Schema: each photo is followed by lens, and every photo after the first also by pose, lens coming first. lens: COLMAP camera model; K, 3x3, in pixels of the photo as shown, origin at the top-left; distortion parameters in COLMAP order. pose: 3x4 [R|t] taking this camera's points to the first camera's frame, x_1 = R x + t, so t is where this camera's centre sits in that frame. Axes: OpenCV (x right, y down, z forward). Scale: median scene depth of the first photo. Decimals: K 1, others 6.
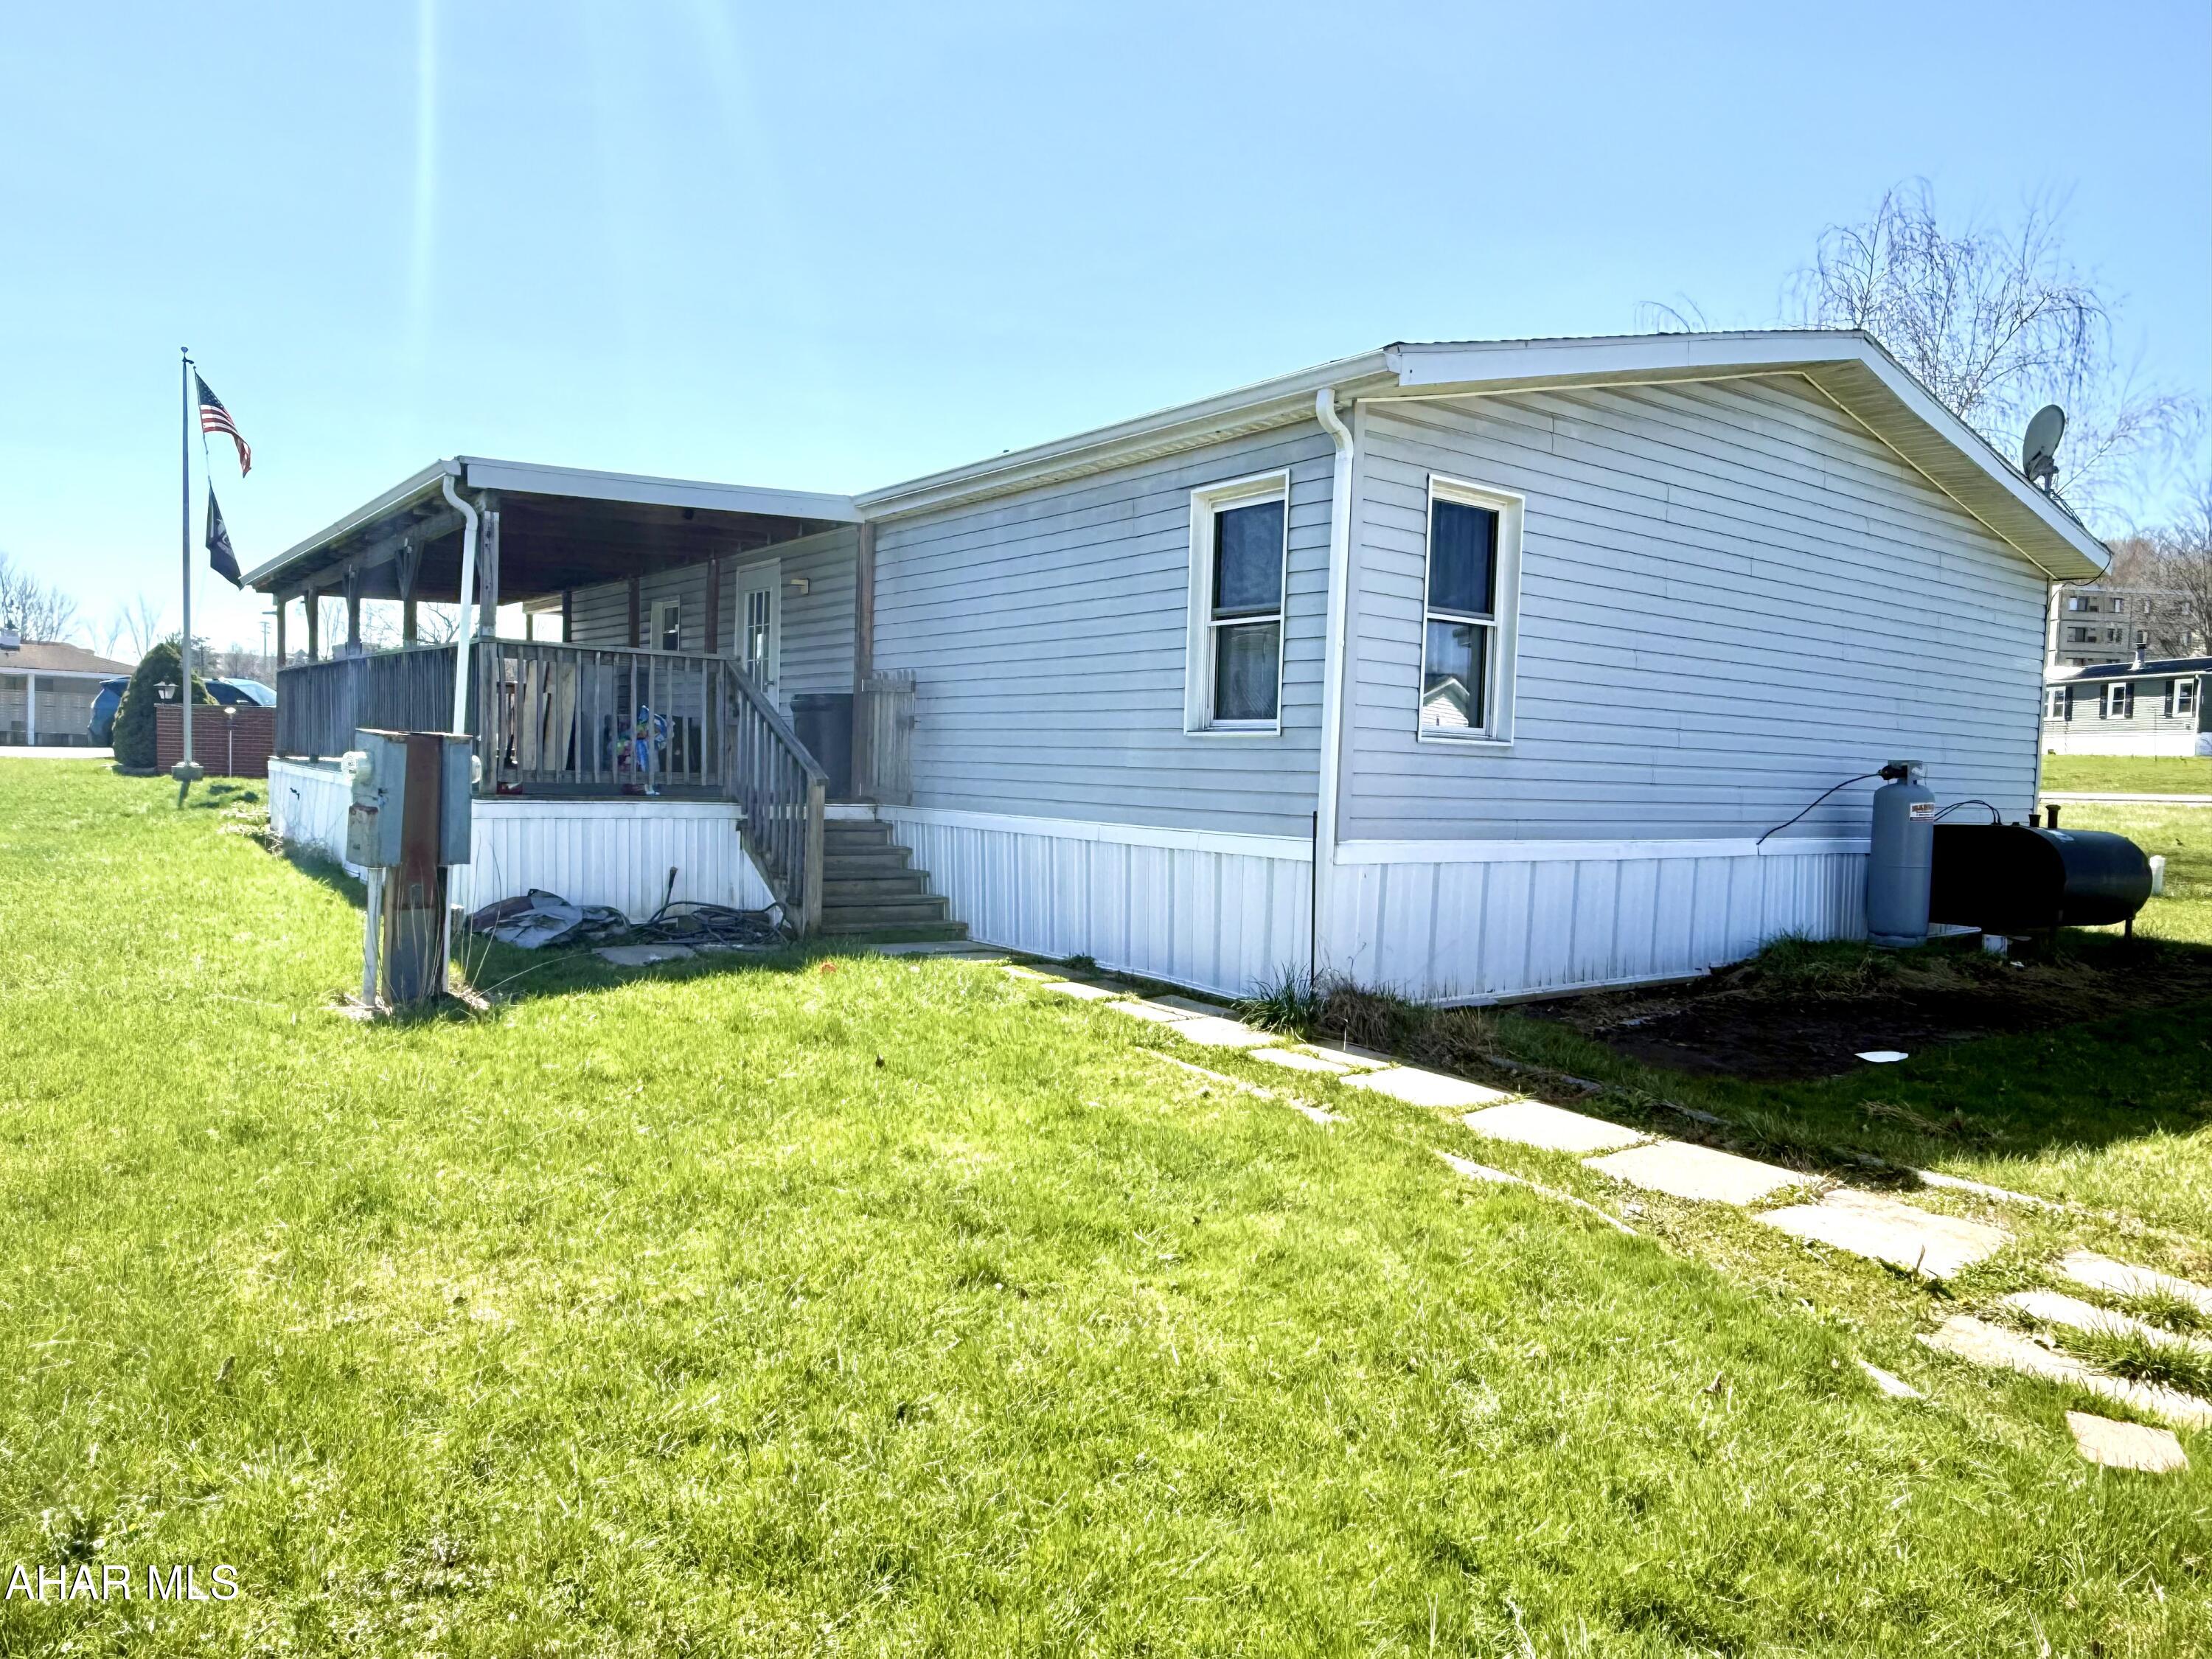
lens RADIAL K [[1466.7, 0, 1106.0], [0, 1466.7, 829.5], [0, 0, 1]] dist [-0.002366, 0.001889]
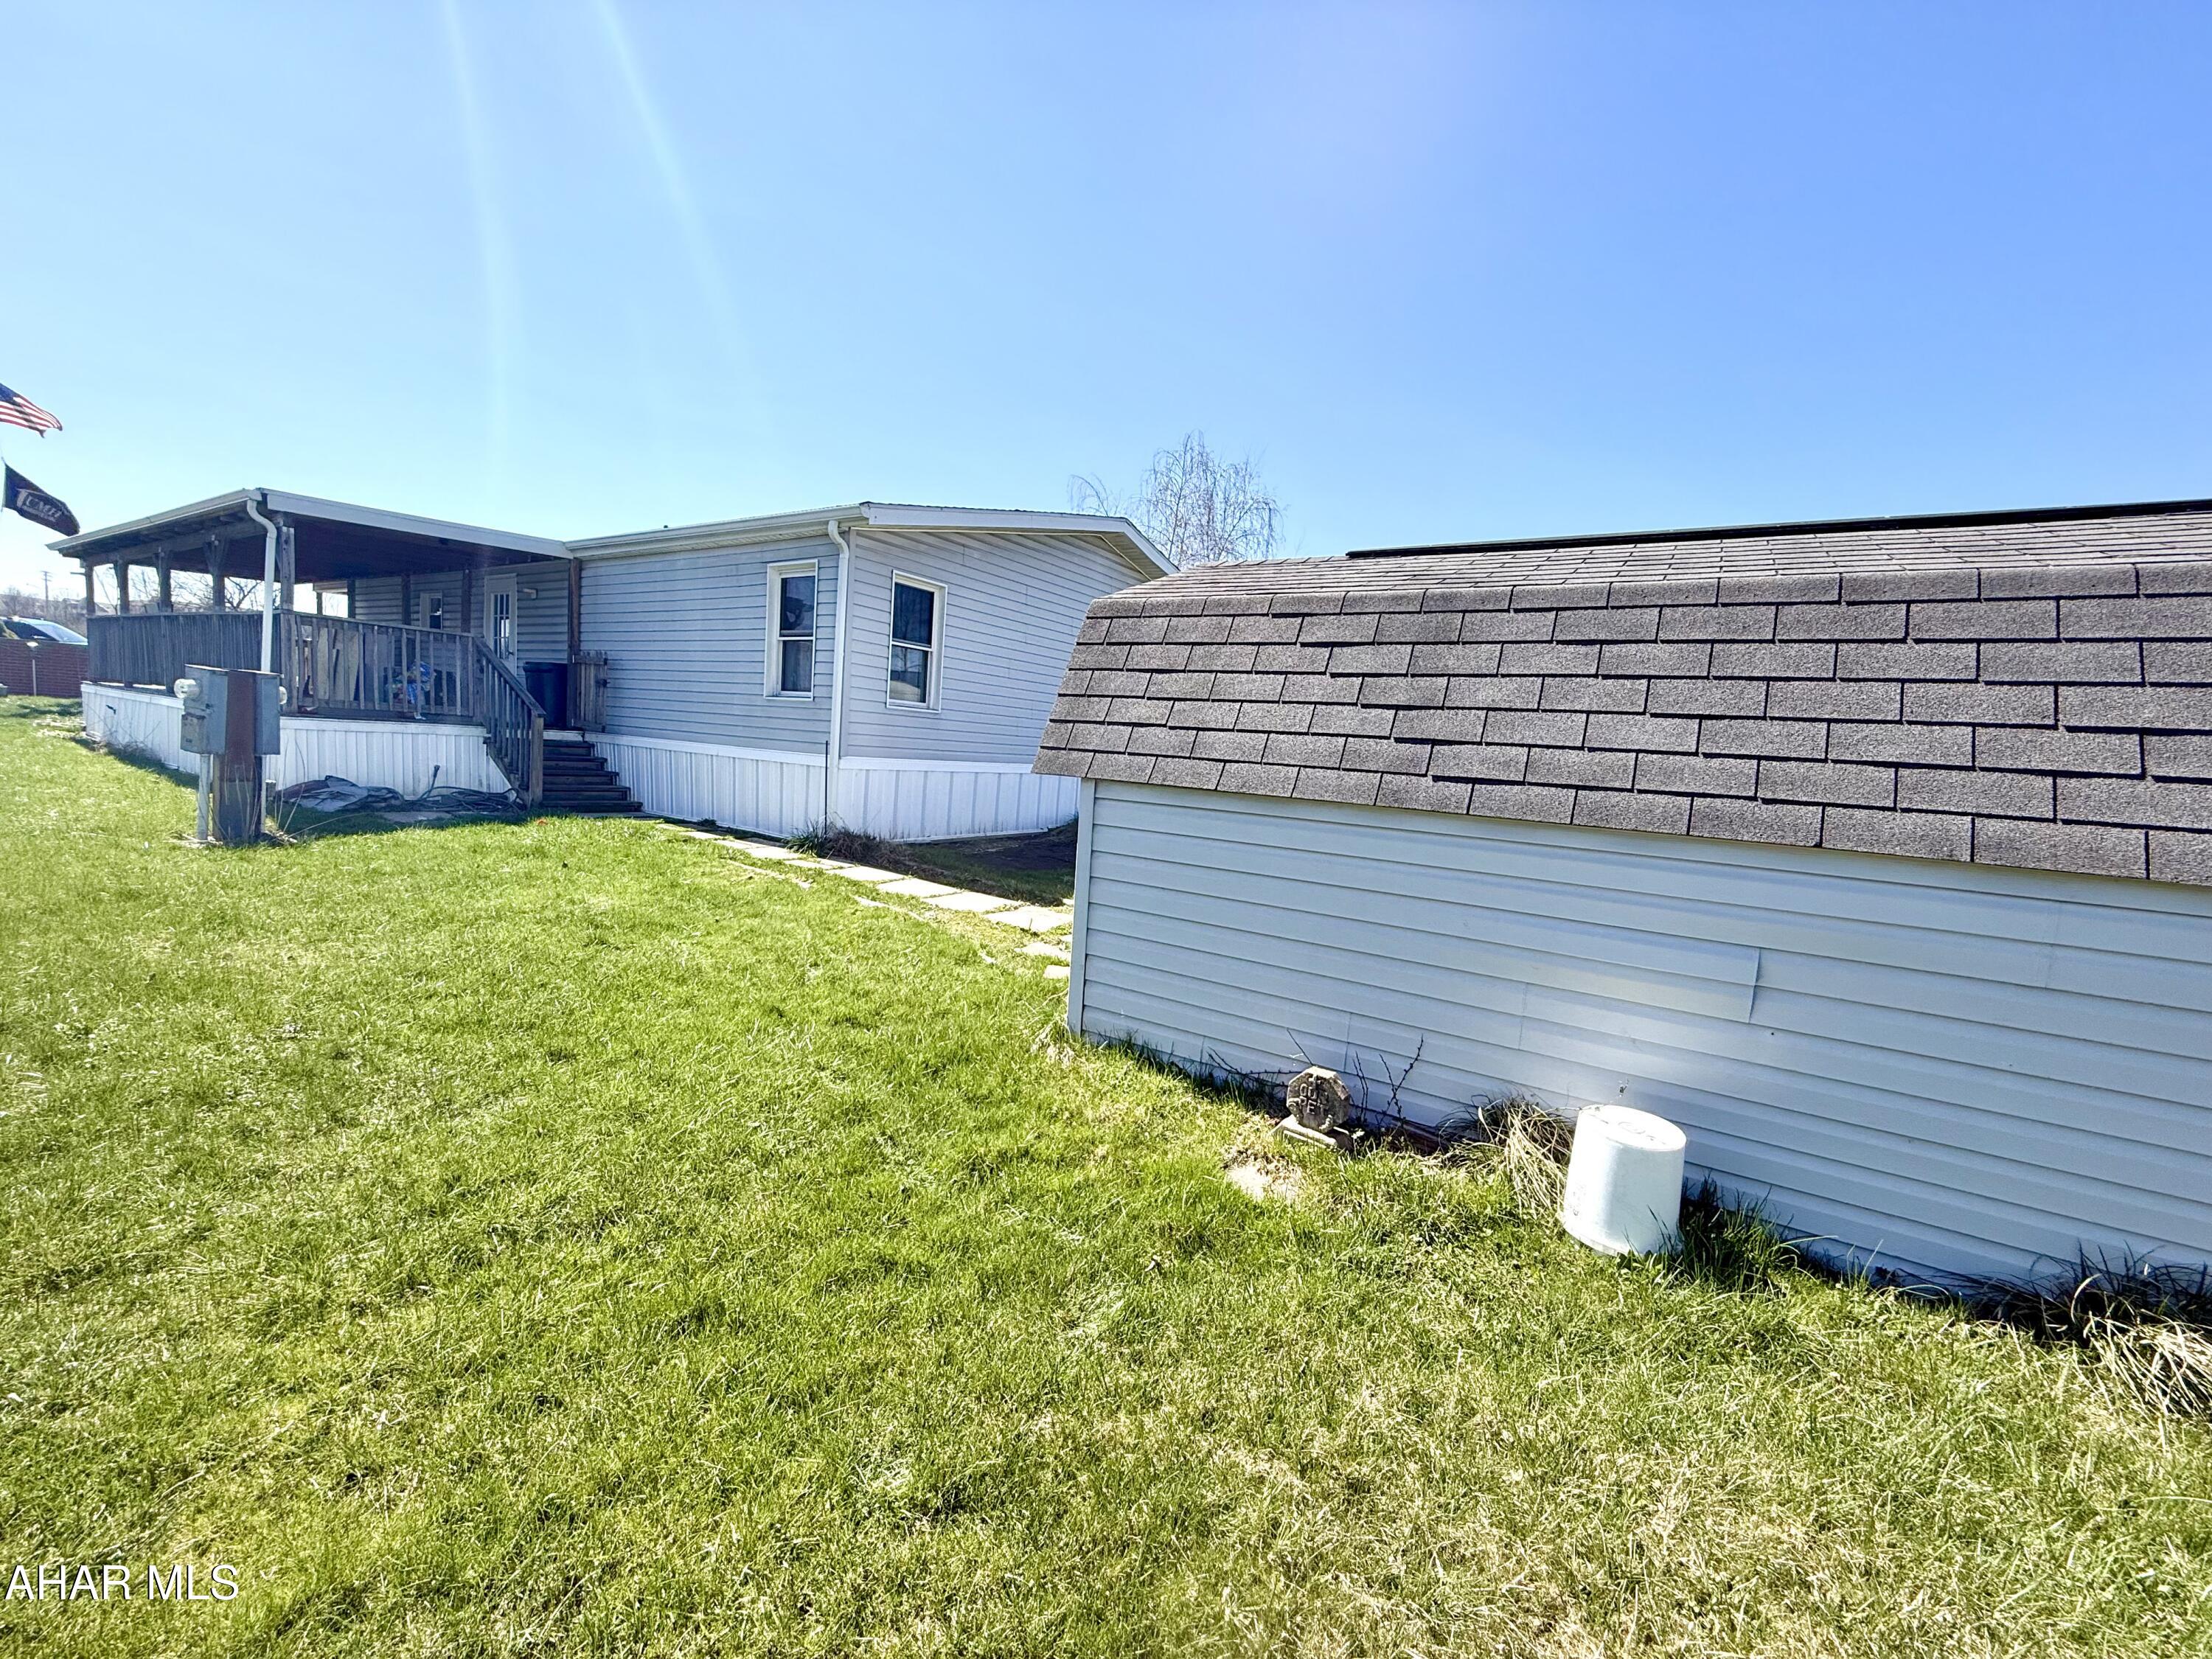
lens RADIAL K [[883.1, 0, 1106.0], [0, 883.1, 829.5], [0, 0, 1]] dist [0.001047, -0.000628]
pose [[0.939205, 0.003621, 0.343338, 0.077592], [-0.027534, 0.997518, 0.064799, 0.016620], [-0.342251, -0.070313, 0.936974, -0.205150]]
